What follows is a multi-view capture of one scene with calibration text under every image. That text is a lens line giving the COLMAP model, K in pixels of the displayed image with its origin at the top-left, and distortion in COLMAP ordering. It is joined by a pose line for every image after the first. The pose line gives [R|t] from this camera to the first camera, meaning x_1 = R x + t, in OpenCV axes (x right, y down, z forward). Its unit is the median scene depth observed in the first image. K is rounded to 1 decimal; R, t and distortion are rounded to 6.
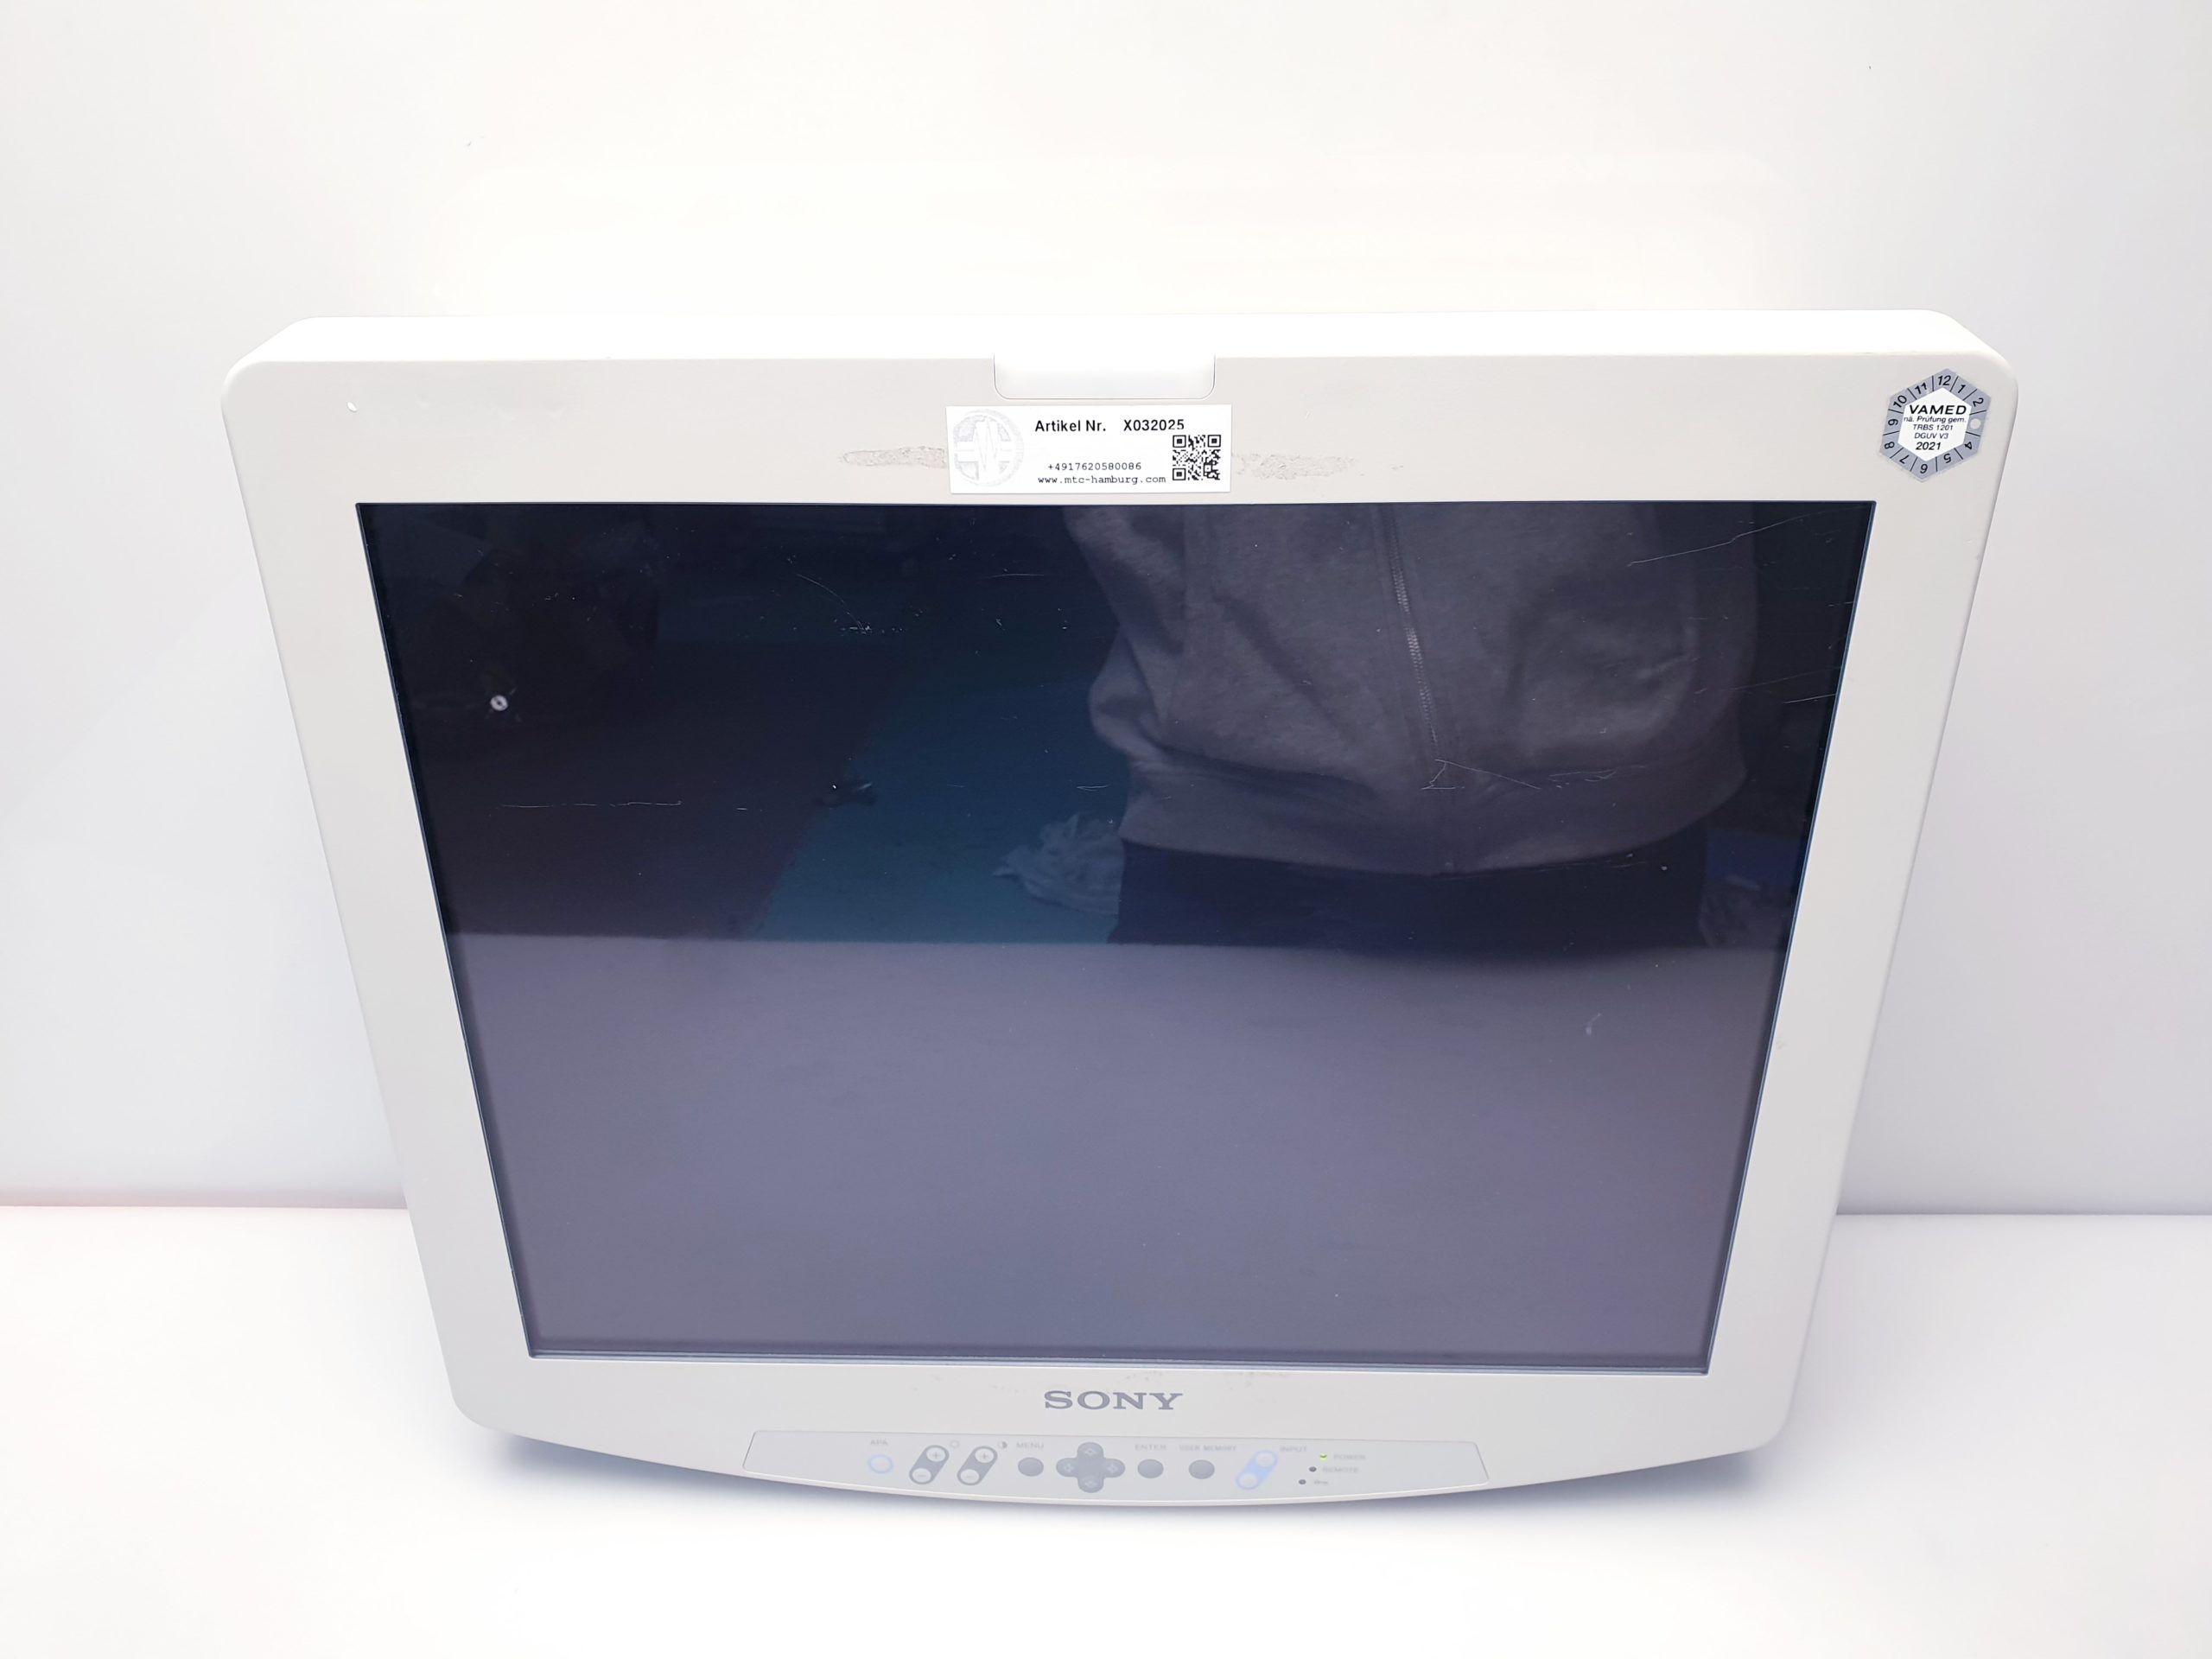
lens RADIAL K [[1836.4, 0, 1105.6], [0, 1836.4, 815.9], [0, 0, 1]] dist [0.028881, -0.076242]
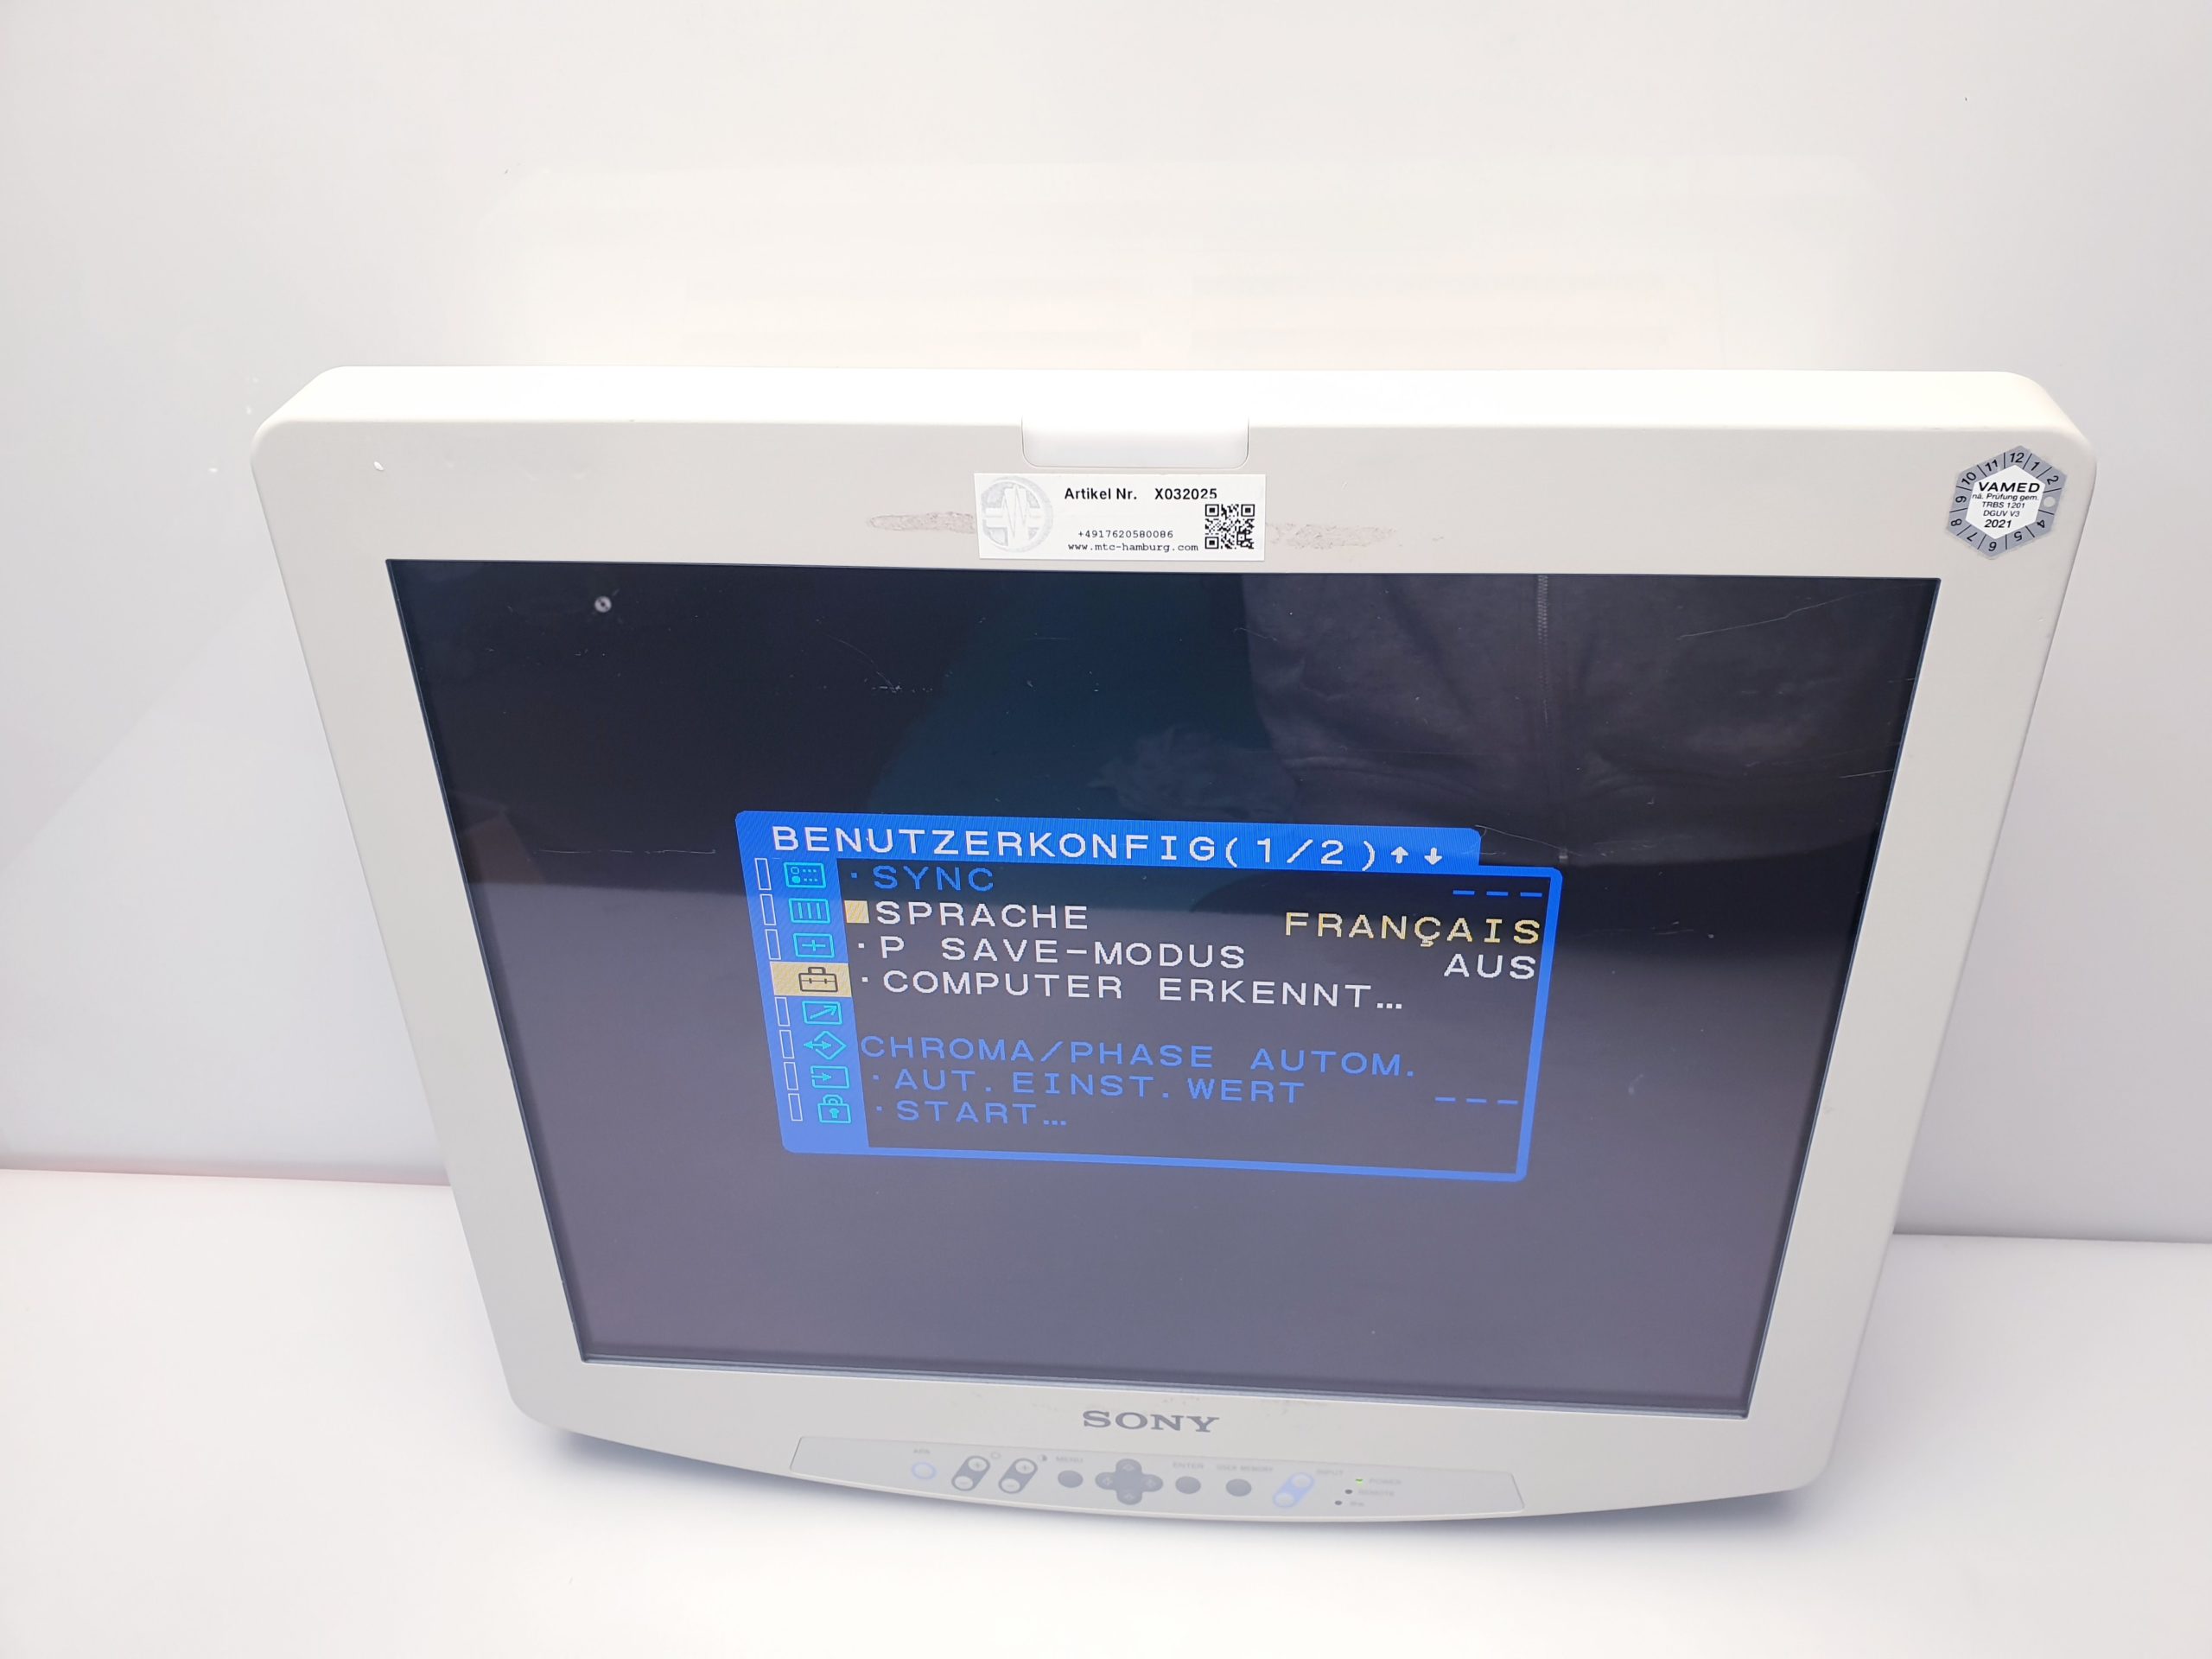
lens RADIAL K [[1836.4, 0, 1126.6], [0, 1836.4, 814.0], [0, 0, 1]] dist [0.028881, -0.076242]
pose [[0.998731, 0.016738, -0.047500, 0.039890], [-0.013629, 0.997790, 0.065030, -0.096627], [0.048484, -0.064300, 0.996752, 0.016841]]
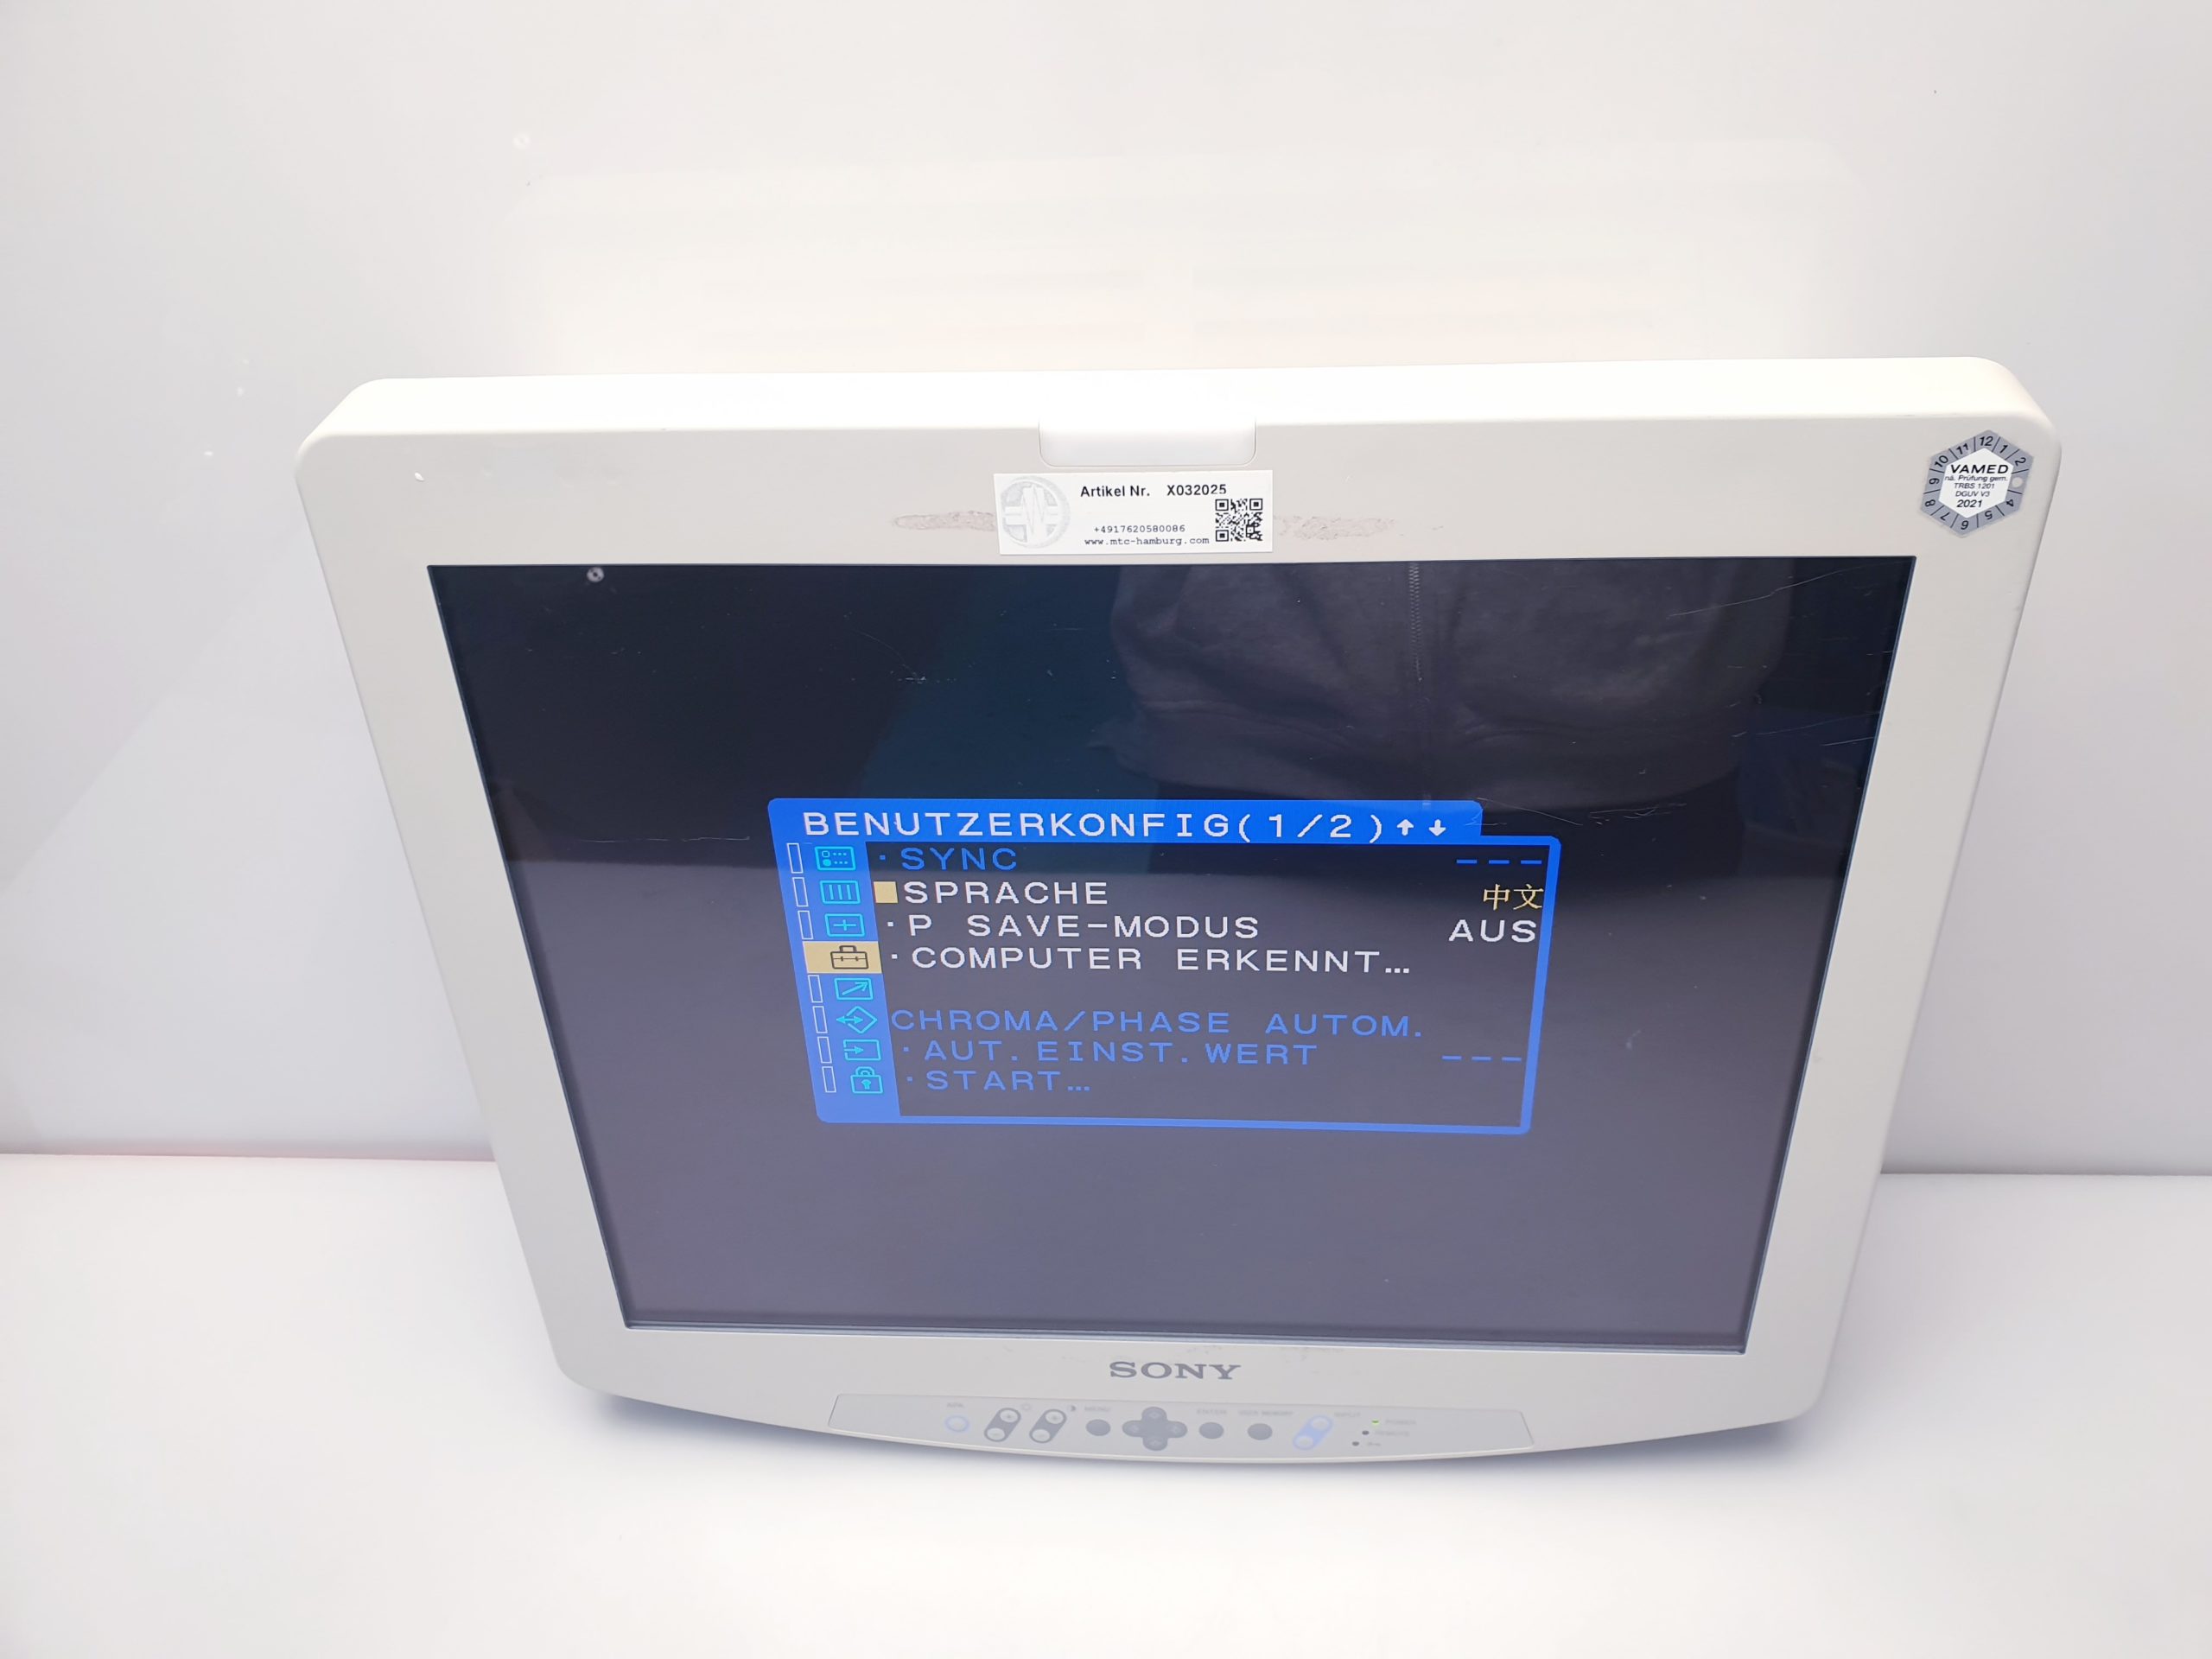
lens RADIAL K [[1836.4, 0, 1138.2], [0, 1836.4, 805.4], [0, 0, 1]] dist [0.028881, -0.076242]
pose [[0.999323, -0.004247, -0.036536, 0.027525], [0.007370, 0.996289, 0.085761, -0.114499], [0.036036, -0.085972, 0.995646, -0.026241]]
